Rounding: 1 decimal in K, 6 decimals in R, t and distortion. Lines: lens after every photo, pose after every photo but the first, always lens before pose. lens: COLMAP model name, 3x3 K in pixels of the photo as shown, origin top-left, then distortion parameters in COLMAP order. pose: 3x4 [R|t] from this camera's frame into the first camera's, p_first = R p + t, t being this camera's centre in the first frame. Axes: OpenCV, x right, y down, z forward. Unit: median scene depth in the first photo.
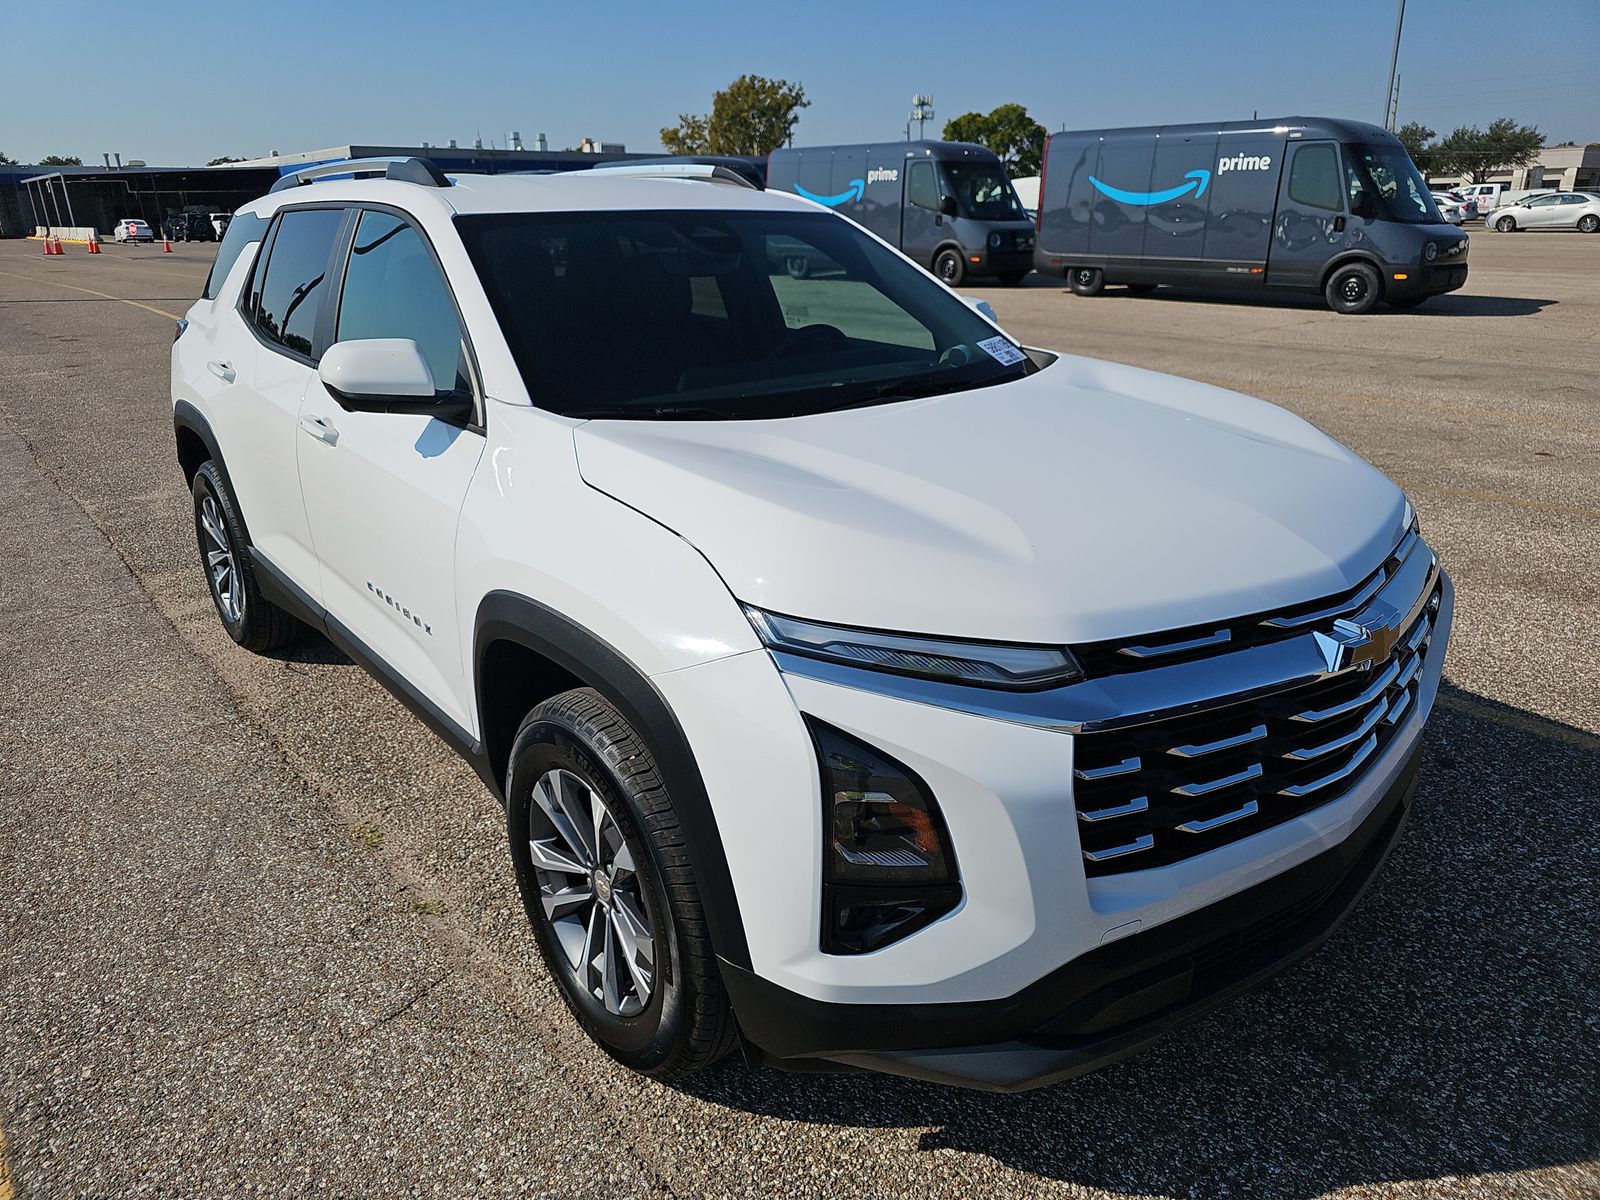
lens RADIAL K [[1081.4, 0, 682.8], [0, 1081.4, 610.4], [0, 0, 1]] dist [0.059795, -0.032492]
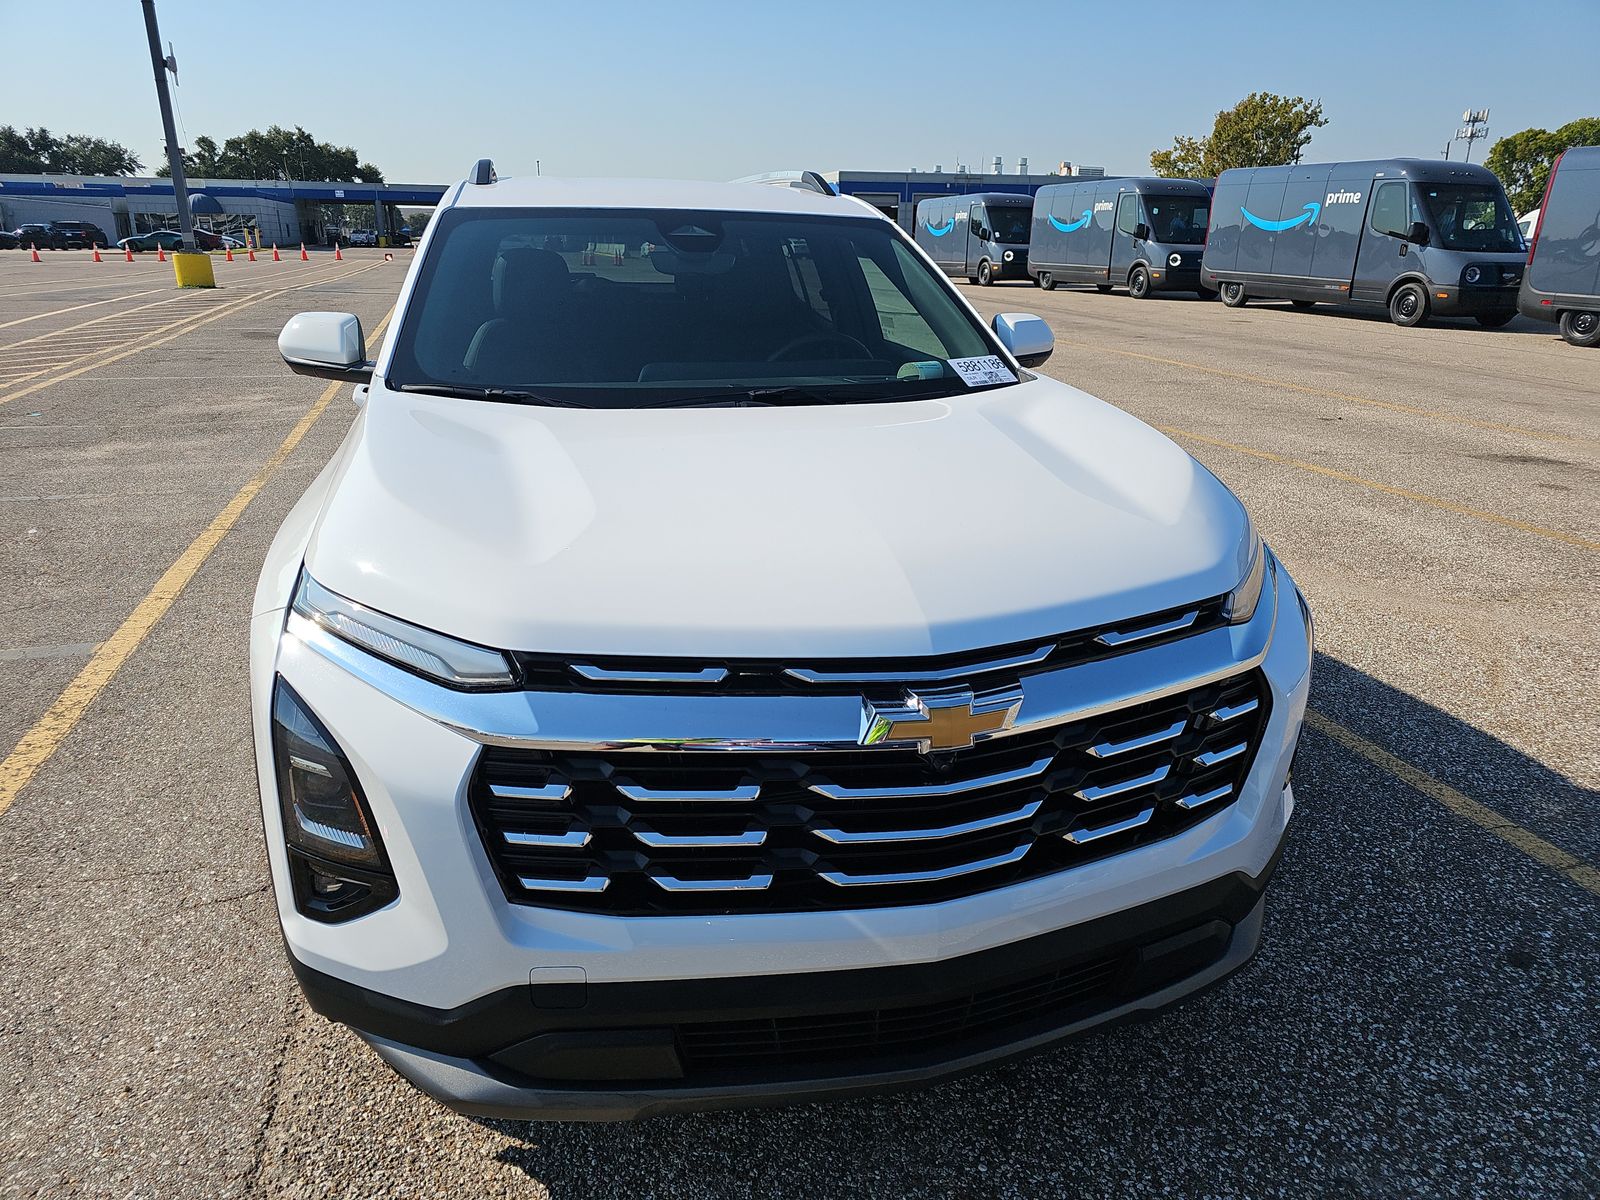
lens RADIAL K [[1062.8, 0, 789.8], [0, 1062.8, 609.6], [0, 0, 1]] dist [0.043276, -0.027067]
pose [[0.913441, 0.153797, -0.376793, 0.152713], [-0.160509, 0.986939, 0.013727, -0.008924], [0.373983, 0.047940, 0.926196, 0.039881]]
